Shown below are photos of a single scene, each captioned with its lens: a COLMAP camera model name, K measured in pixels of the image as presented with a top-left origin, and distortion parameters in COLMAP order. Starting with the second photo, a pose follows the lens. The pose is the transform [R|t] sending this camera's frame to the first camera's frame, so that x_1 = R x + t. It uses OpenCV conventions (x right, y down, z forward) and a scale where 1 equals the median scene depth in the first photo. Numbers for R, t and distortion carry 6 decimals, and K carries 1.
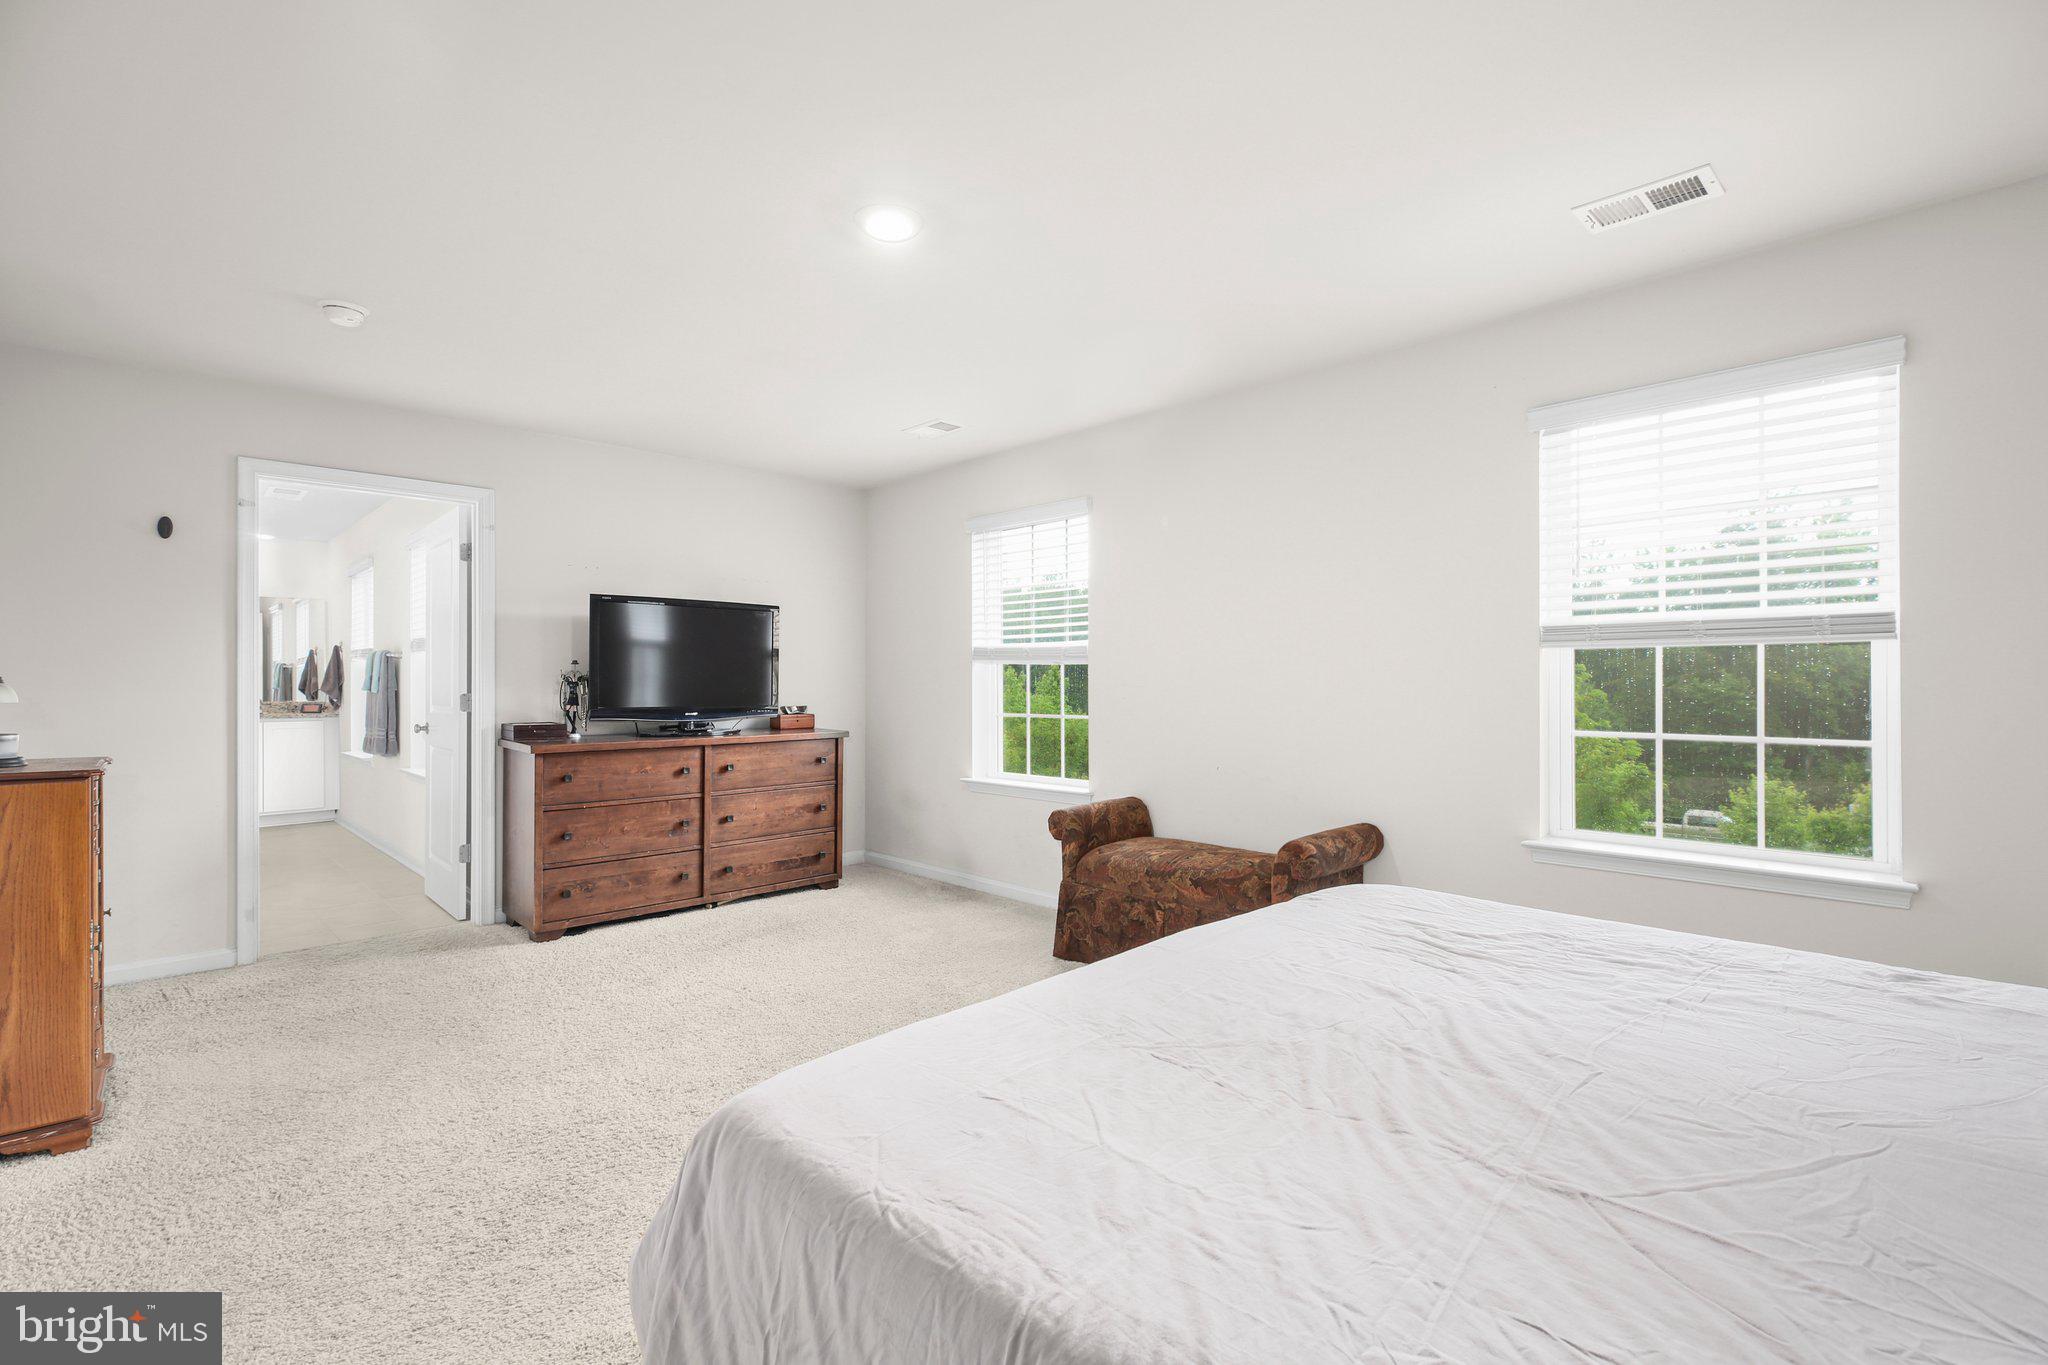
lens RADIAL K [[925.0, 0, 1030.7], [0, 925.0, 676.5], [0, 0, 1]] dist [0.008546, -0.000722]
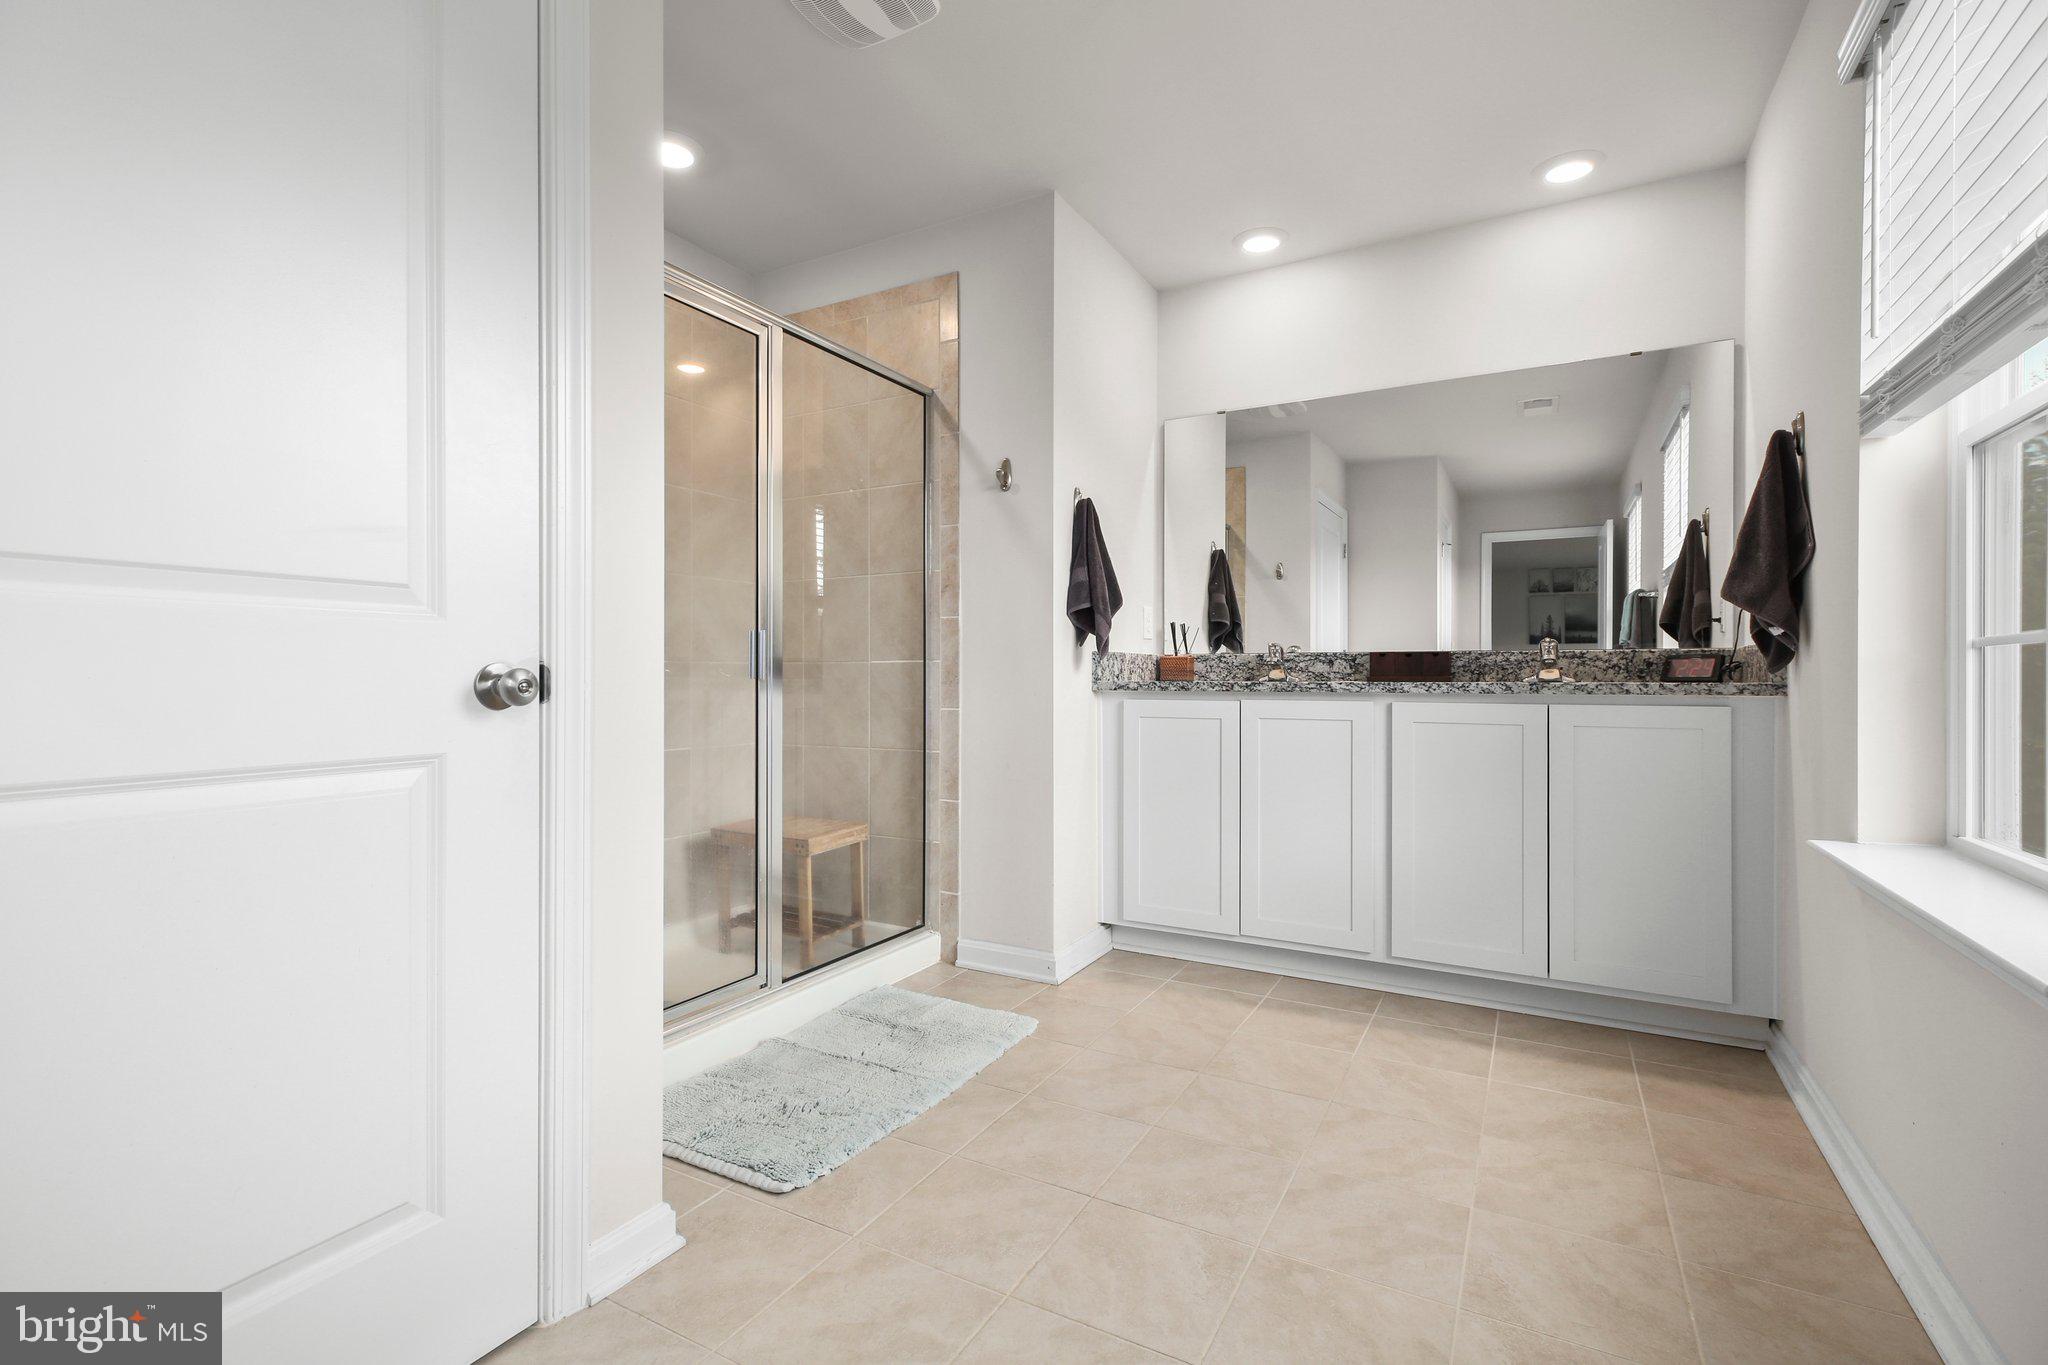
lens RADIAL K [[925.0, 0, 1030.7], [0, 925.0, 676.5], [0, 0, 1]] dist [0.008546, -0.000722]
pose [[0.281209, 0.001966, -0.959644, -0.533356], [0.002279, 0.999994, 0.002716, 0.035829], [0.959644, -0.002951, 0.281203, 0.694305]]
